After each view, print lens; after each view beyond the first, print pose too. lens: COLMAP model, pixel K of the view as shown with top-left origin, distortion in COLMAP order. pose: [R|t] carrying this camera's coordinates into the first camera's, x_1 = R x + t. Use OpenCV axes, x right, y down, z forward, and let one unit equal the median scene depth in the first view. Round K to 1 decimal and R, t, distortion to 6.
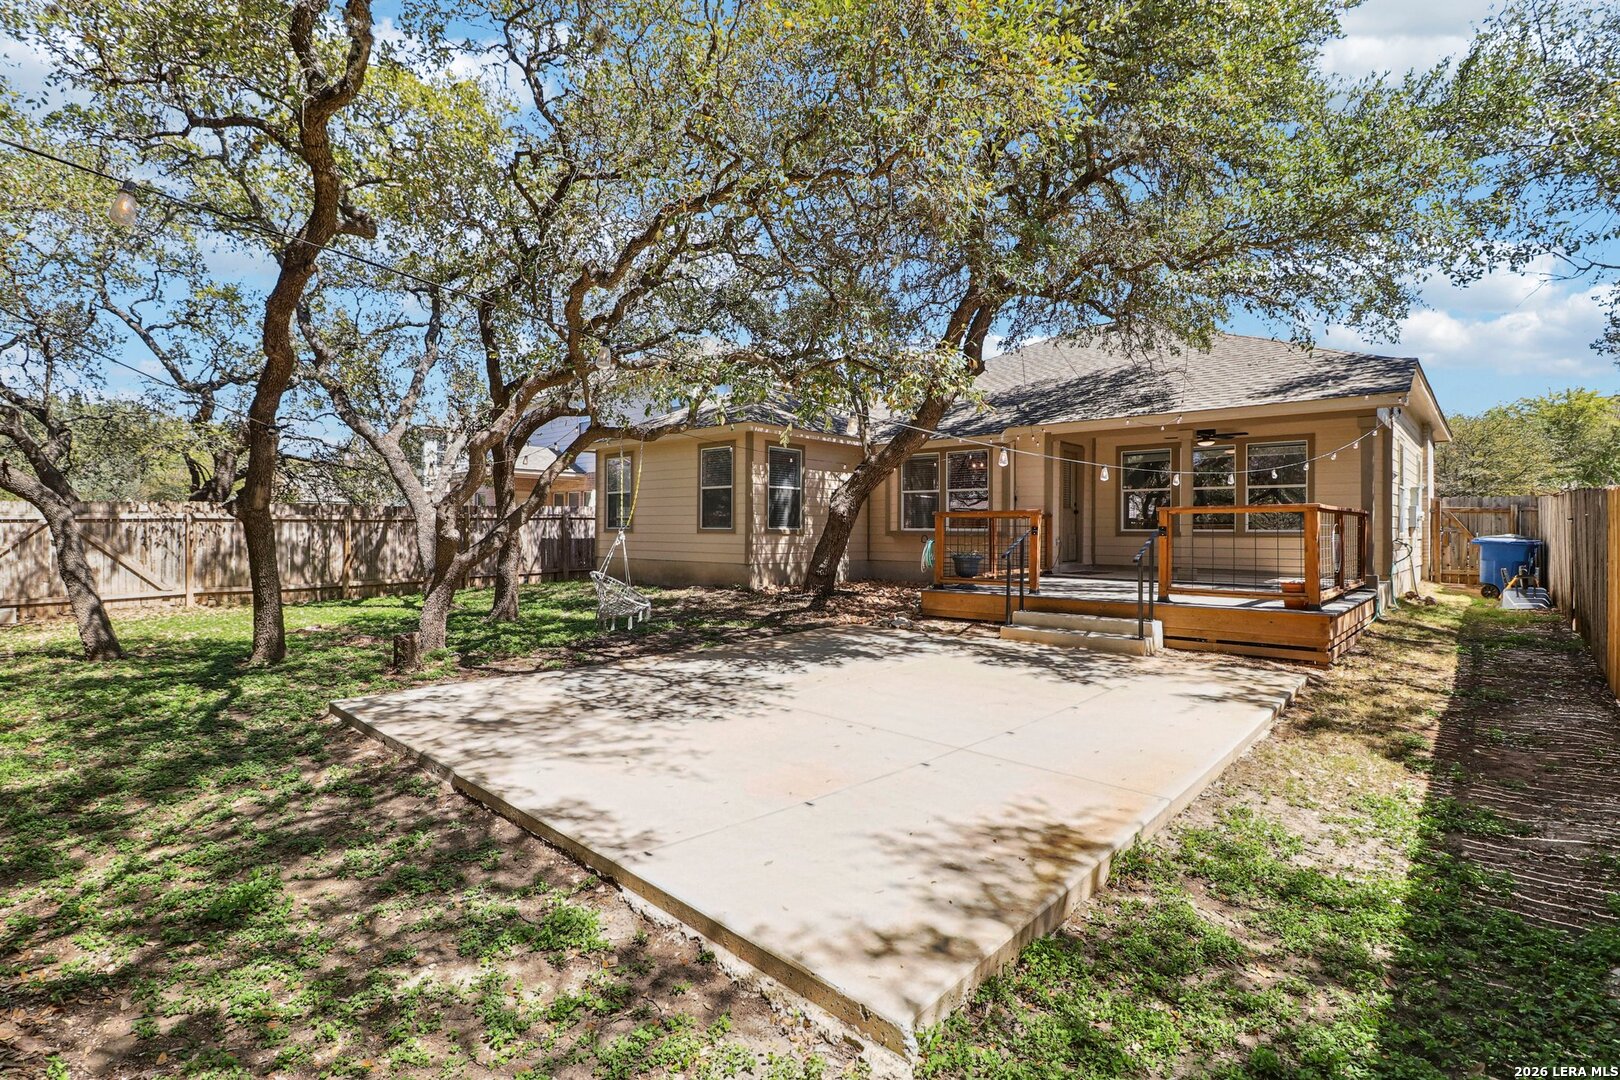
lens RADIAL K [[771.2, 0, 793.2], [0, 771.2, 526.0], [0, 0, 1]] dist [0.001194, -0.014098]
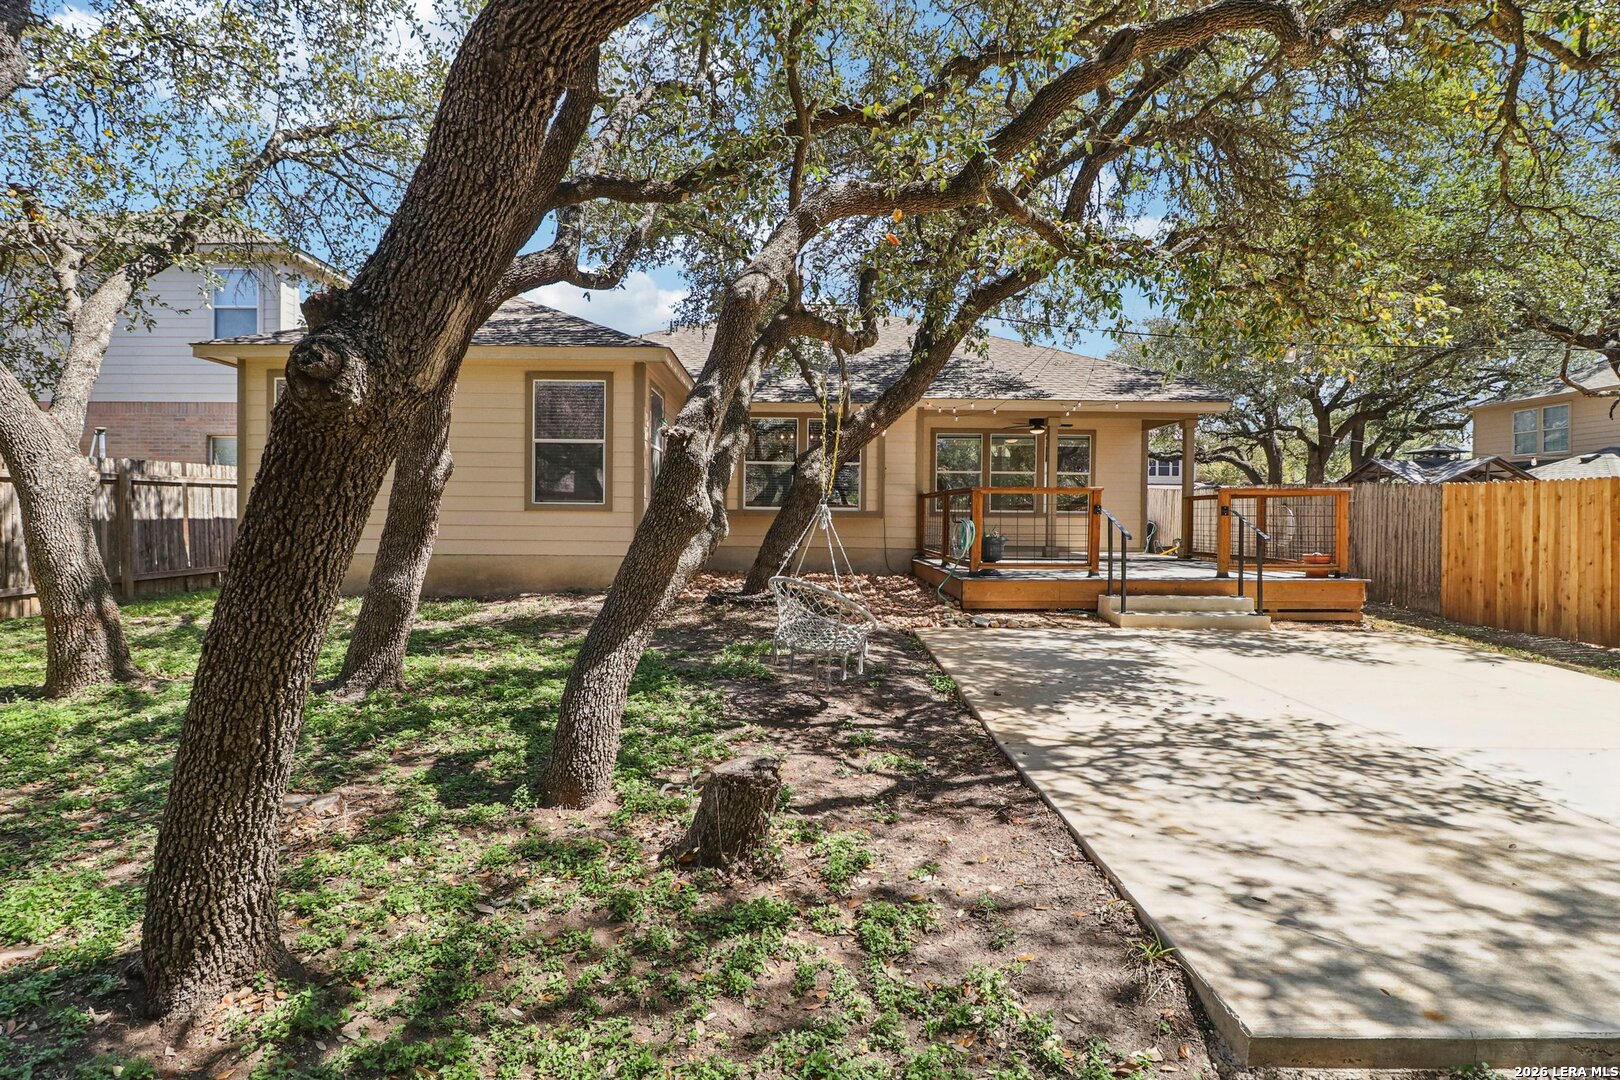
lens RADIAL K [[771.2, 0, 793.2], [0, 771.2, 526.0], [0, 0, 1]] dist [0.001194, -0.014098]
pose [[0.732950, -0.008651, 0.680228, -0.449610], [-0.010714, 0.999648, 0.024258, 0.004483], [-0.680199, -0.025068, 0.732599, 0.417743]]
